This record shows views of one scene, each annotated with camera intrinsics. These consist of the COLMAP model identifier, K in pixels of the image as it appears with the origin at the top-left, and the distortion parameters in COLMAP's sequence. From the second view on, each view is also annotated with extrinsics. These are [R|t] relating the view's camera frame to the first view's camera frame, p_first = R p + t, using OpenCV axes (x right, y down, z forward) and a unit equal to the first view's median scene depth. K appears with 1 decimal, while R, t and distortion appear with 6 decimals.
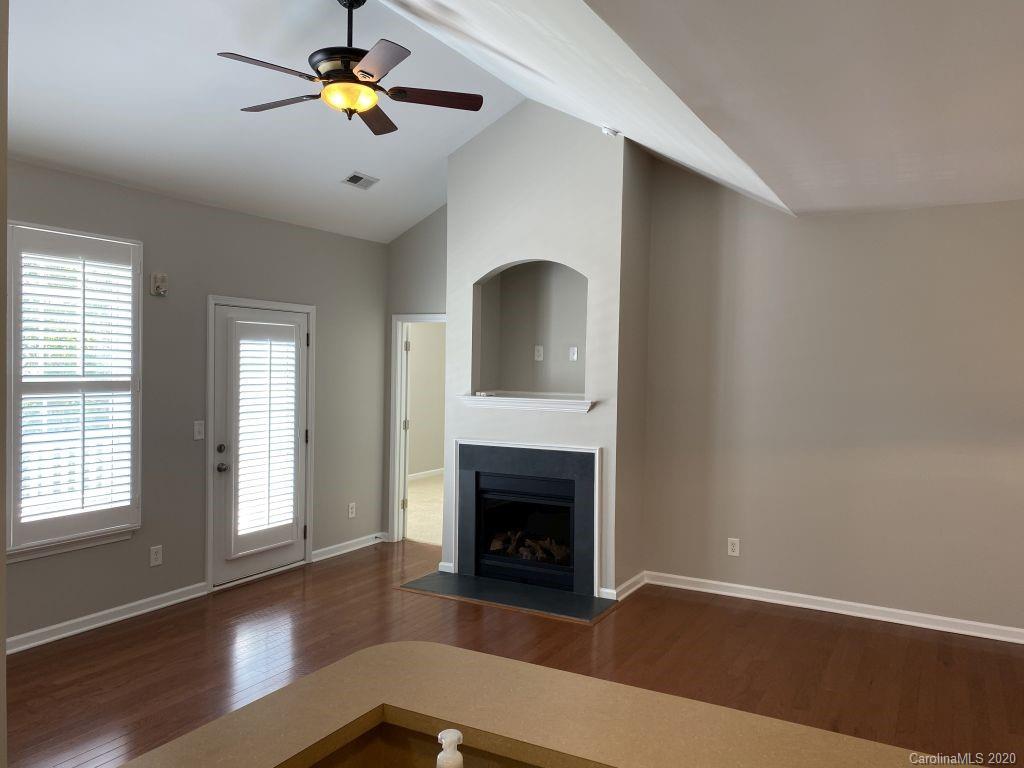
lens RADIAL K [[788.4, 0, 512.0], [0, 788.4, 384.0], [0, 0, 1]] dist [0.130617, -0.206499]
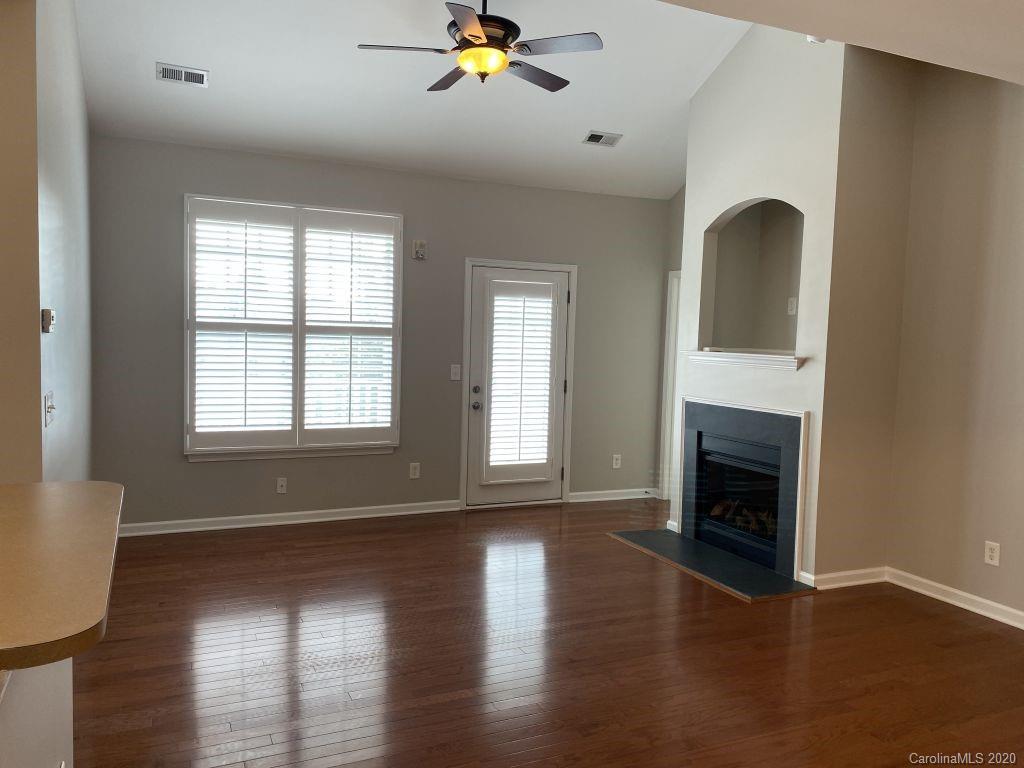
lens RADIAL K [[786.3, 0, 514.2], [0, 786.3, 389.6], [0, 0, 1]] dist [0.095641, -0.109433]
pose [[0.797671, 0.051309, -0.600907, 0.366754], [-0.031310, 0.998554, 0.043701, 0.028157], [0.602280, -0.016044, 0.798124, 0.112312]]
